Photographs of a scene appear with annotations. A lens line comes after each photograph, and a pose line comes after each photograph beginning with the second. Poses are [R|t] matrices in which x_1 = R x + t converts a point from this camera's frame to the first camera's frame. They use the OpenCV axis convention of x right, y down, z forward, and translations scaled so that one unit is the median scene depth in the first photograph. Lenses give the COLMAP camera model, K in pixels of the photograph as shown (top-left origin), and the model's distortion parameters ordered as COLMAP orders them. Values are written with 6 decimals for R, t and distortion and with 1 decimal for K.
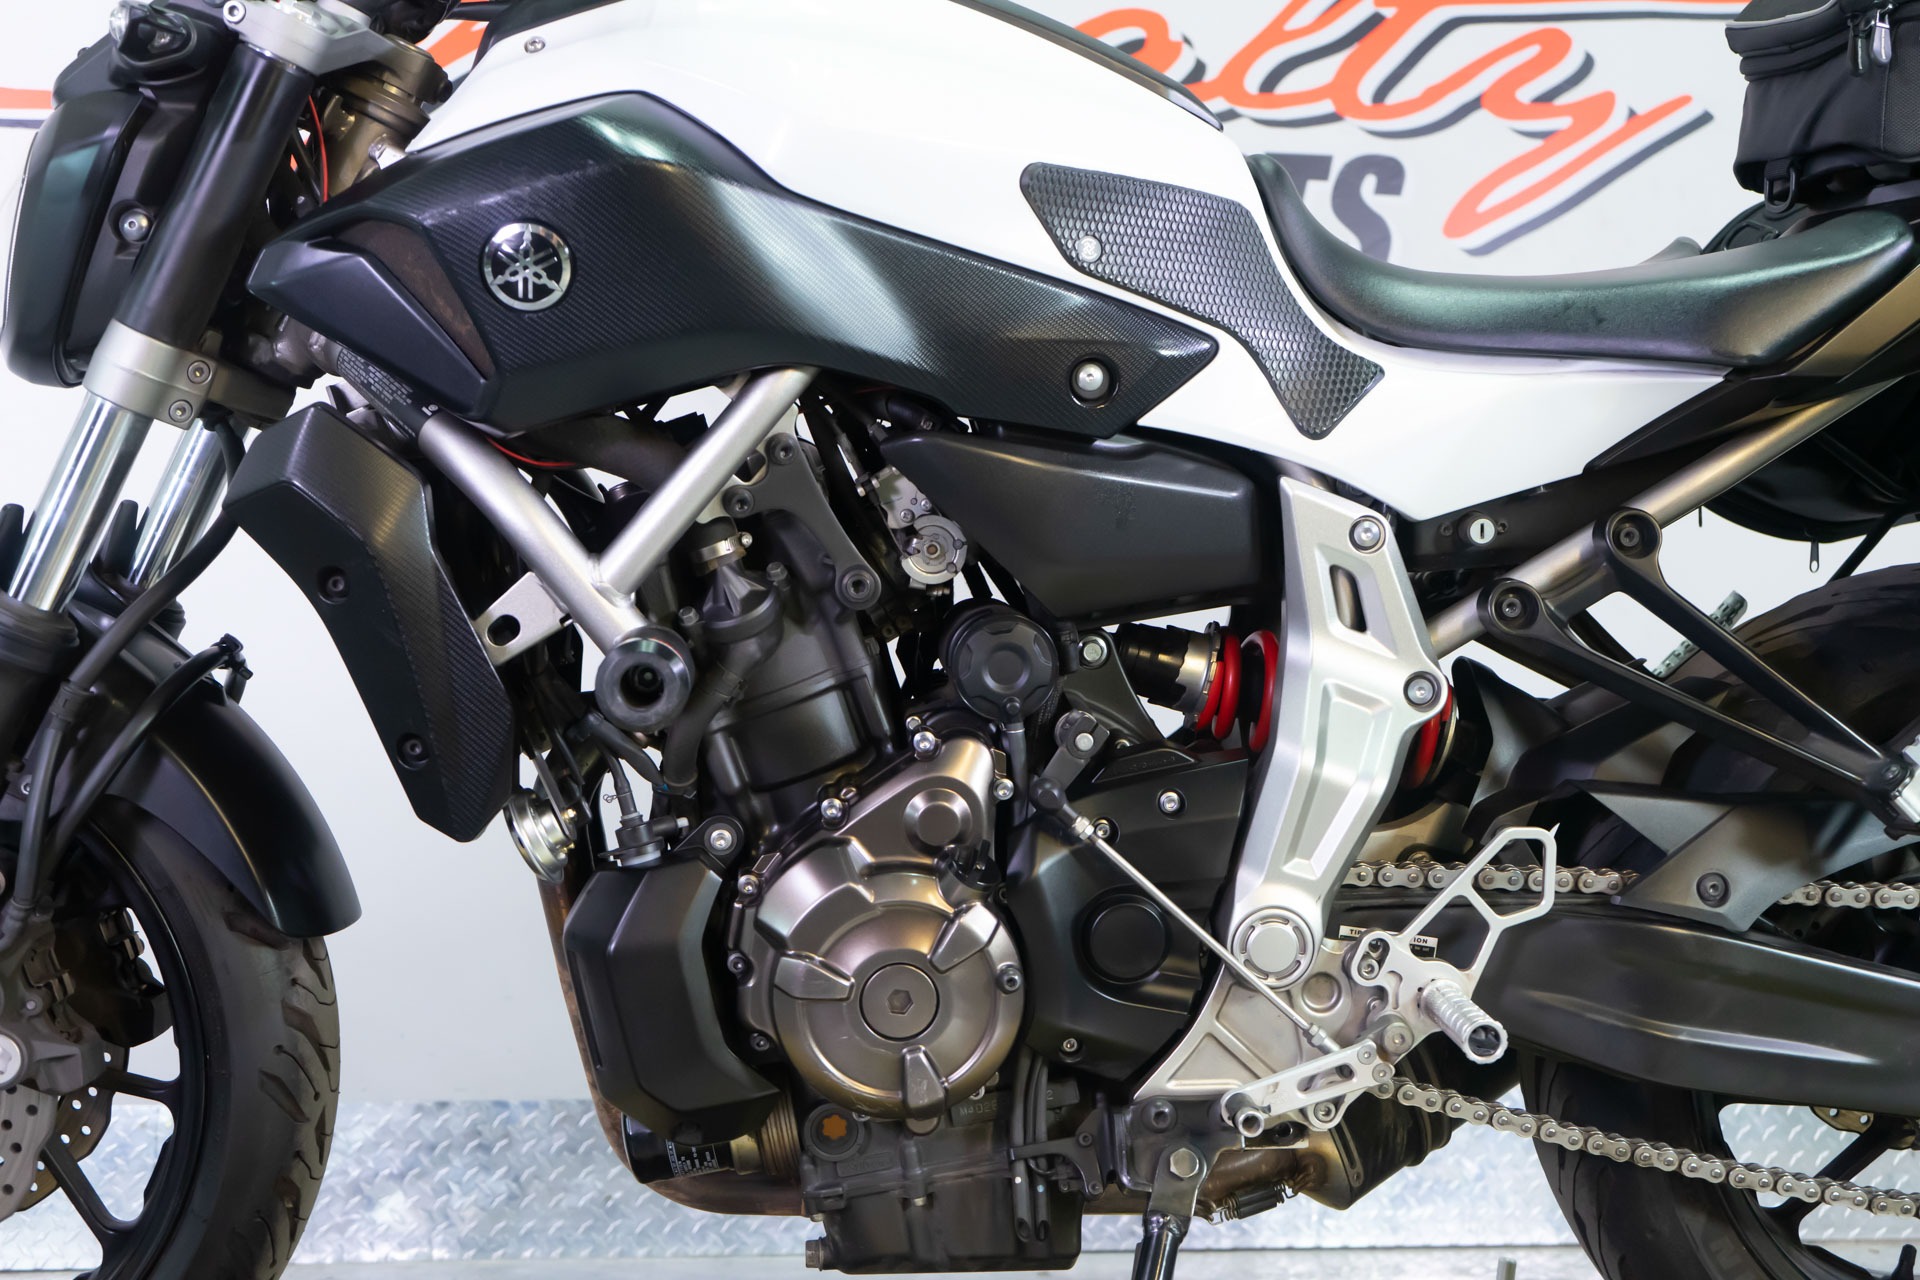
lens RADIAL K [[2167.0, 0, 911.8], [0, 2167.0, 686.1], [0, 0, 1]] dist [0.019241, 0.000000]
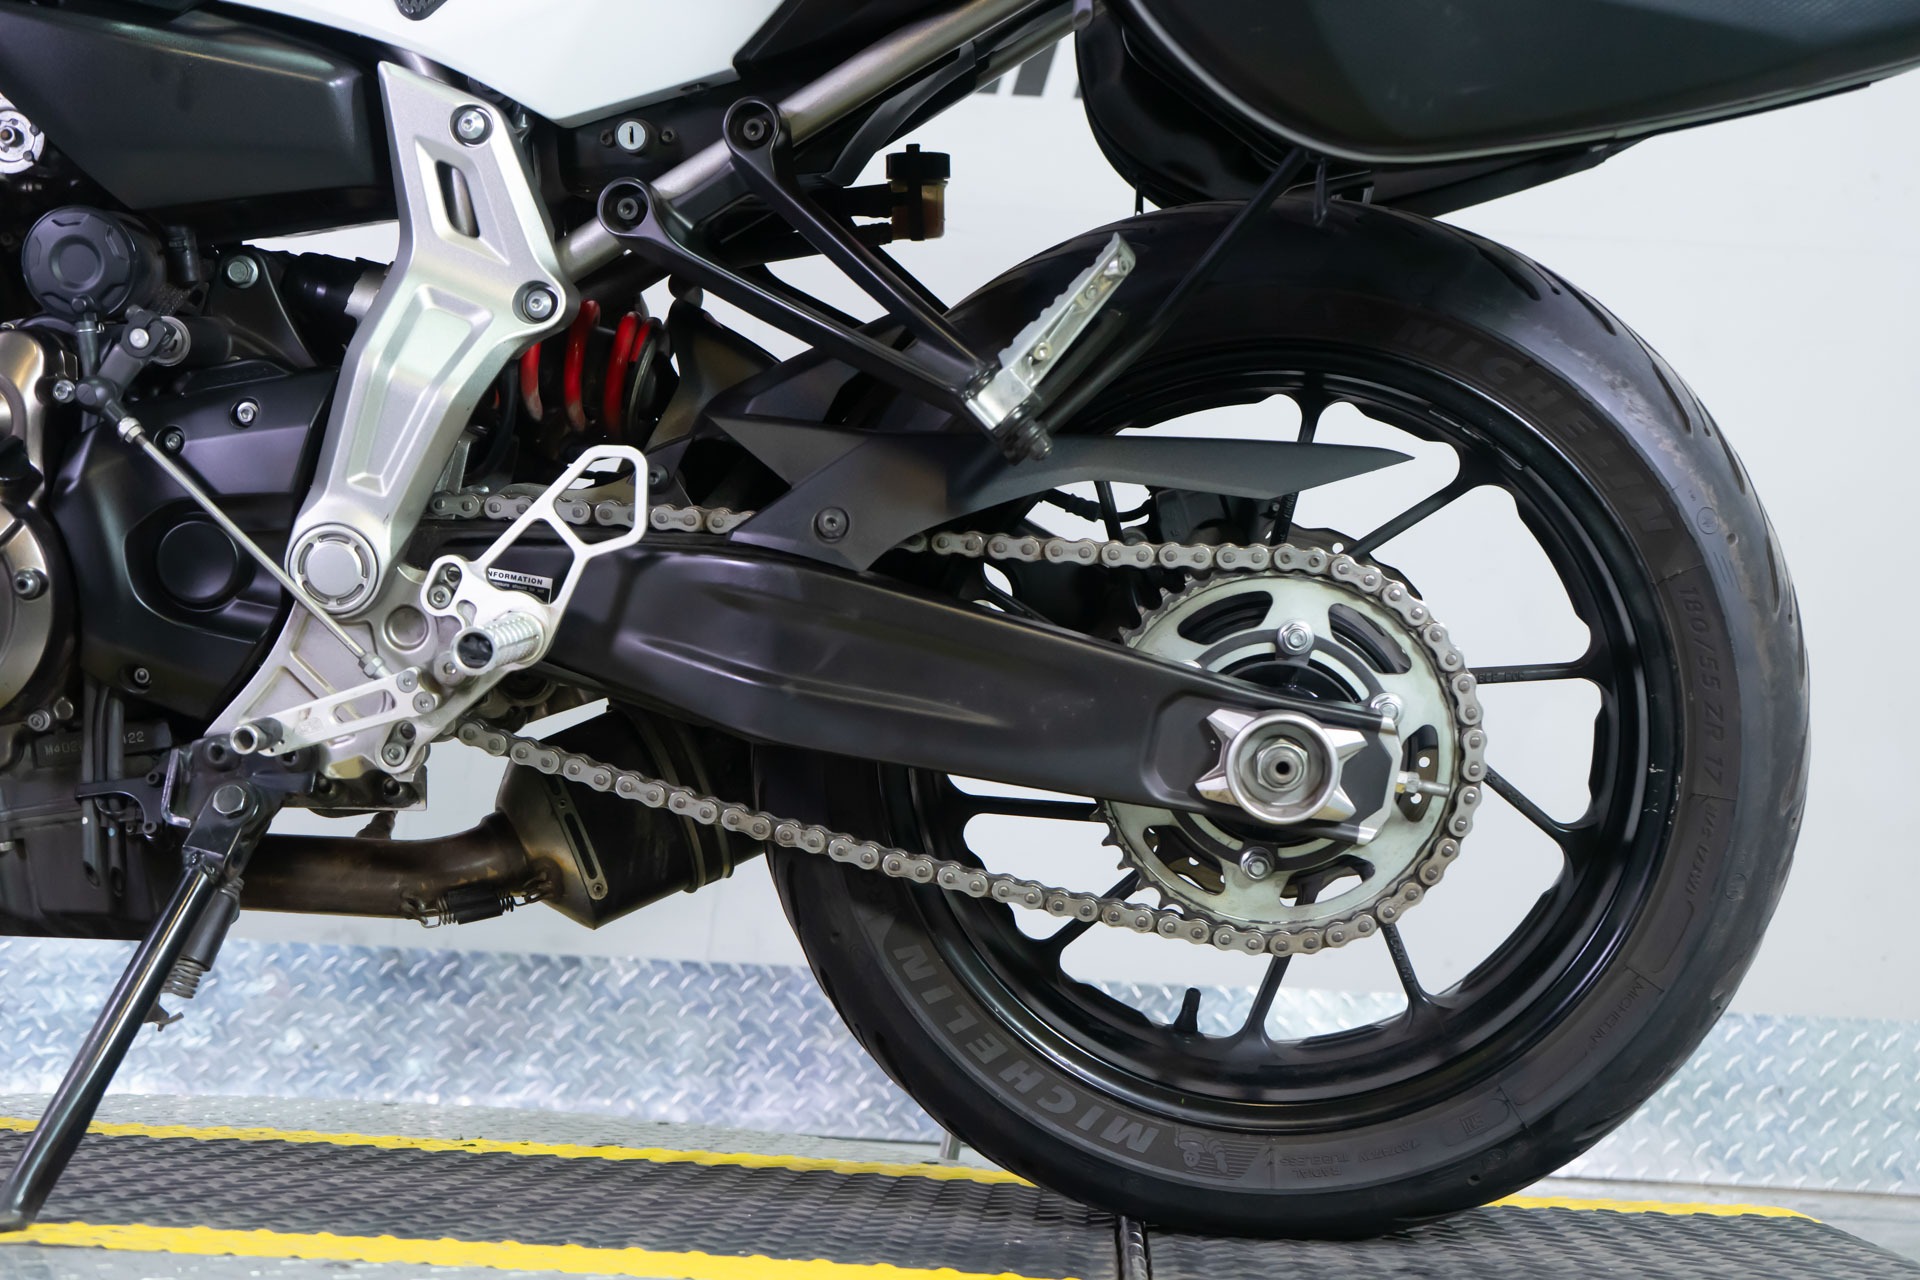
lens RADIAL K [[2338.2, 0, 1006.4], [0, 2338.2, 706.7], [0, 0, 1]] dist [0.006805, 0.000000]
pose [[0.990441, 0.032881, -0.133961, 0.572083], [-0.034770, 0.999326, -0.011787, 0.177365], [0.133483, 0.016333, 0.990916, 0.060450]]
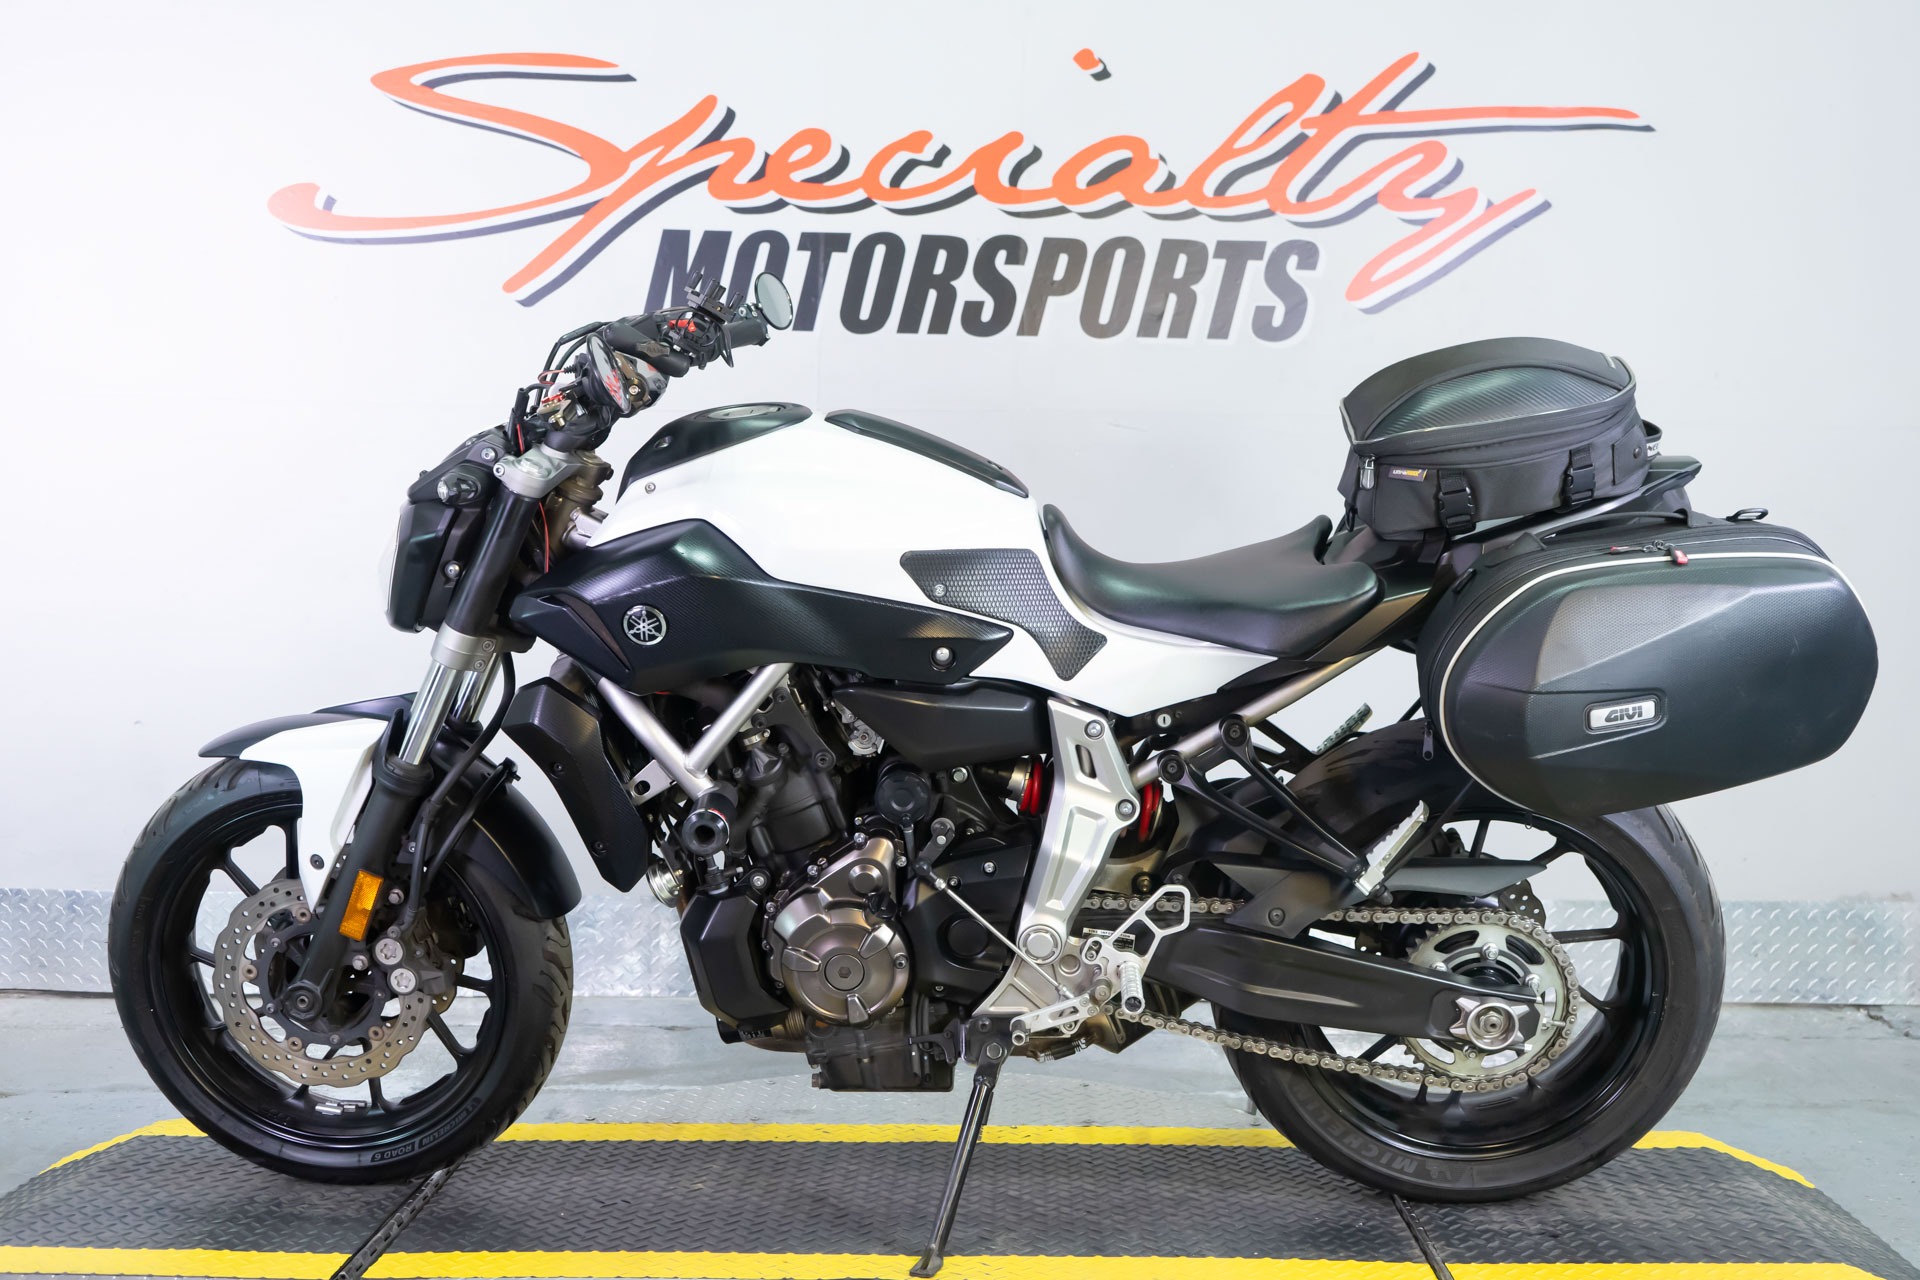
lens RADIAL K [[2046.4, 0, 965.1], [0, 2046.4, 630.4], [0, 0, 1]] dist [0.015369, 0.000000]
pose [[0.995281, 0.008718, -0.096638, 0.269706], [0.005284, 0.989608, 0.143696, -0.411757], [0.096886, -0.143529, 0.984892, -0.750254]]
